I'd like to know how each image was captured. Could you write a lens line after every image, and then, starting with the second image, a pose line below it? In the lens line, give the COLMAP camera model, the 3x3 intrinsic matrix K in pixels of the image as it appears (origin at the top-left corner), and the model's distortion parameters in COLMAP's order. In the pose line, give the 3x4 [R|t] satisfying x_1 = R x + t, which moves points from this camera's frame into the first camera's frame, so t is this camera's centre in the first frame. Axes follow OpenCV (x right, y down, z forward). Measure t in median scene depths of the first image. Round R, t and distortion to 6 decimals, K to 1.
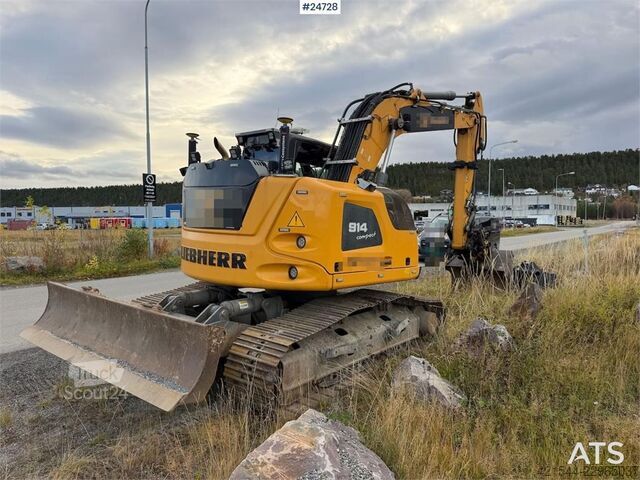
lens RADIAL K [[457.3, 0, 318.7], [0, 457.3, 231.5], [0, 0, 1]] dist [0.034660, -0.000766]
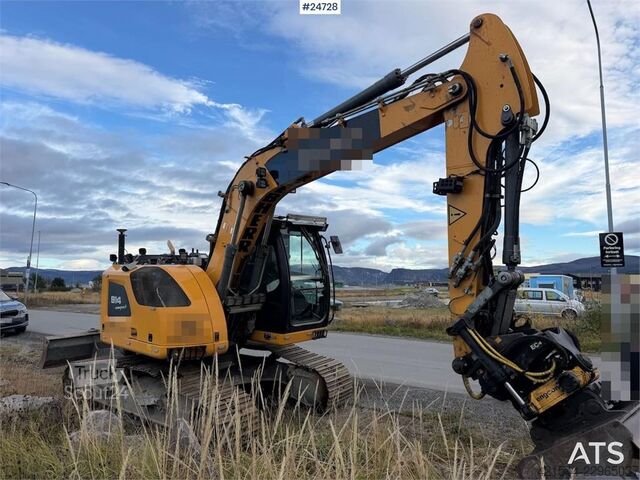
lens RADIAL K [[445.9, 0, 318.5], [0, 445.9, 216.1], [0, 0, 1]] dist [0.010403, -0.002002]
pose [[-0.011100, -0.142187, -0.989778, 0.068287], [-0.028021, 0.989494, -0.141832, -0.004023], [0.999546, 0.026160, -0.014967, 0.077984]]
